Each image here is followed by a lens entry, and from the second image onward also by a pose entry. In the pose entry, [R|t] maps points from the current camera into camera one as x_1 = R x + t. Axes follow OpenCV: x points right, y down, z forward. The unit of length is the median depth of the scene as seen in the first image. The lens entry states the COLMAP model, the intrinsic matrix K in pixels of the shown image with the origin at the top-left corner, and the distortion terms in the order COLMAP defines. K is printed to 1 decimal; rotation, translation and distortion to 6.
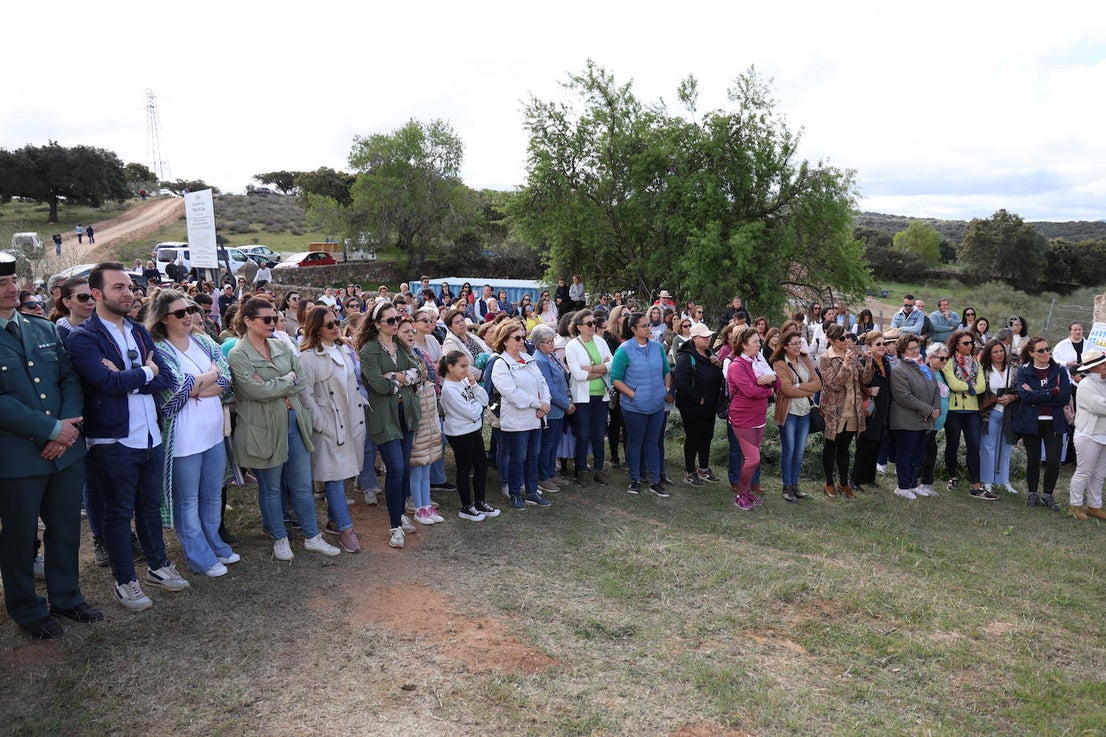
lens RADIAL K [[734.6, 0, 553.0], [0, 734.6, 368.5], [0, 0, 1]] dist [-0.102104, 0.077609]
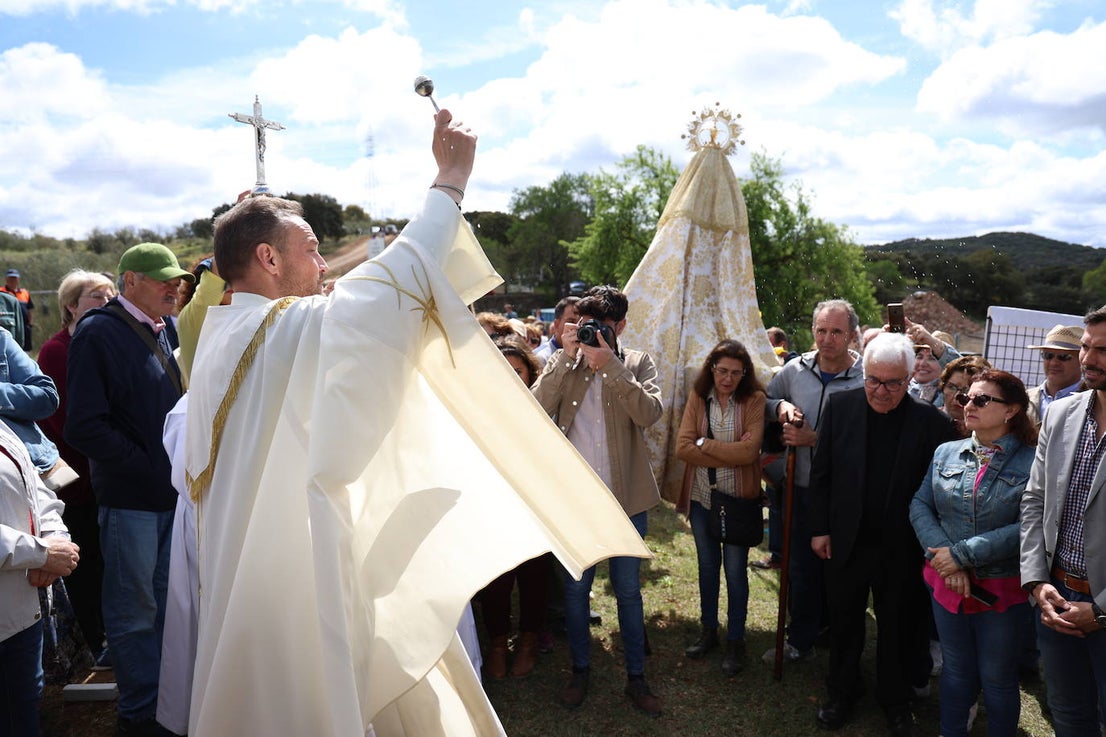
lens RADIAL K [[738.7, 0, 563.6], [0, 738.7, 374.2], [0, 0, 1]] dist [-0.114698, 0.075578]
pose [[0.969818, 0.038798, -0.240721, 0.208362], [-0.048146, 0.998293, -0.033073, 0.037116], [0.239027, 0.043665, 0.970031, -0.260384]]
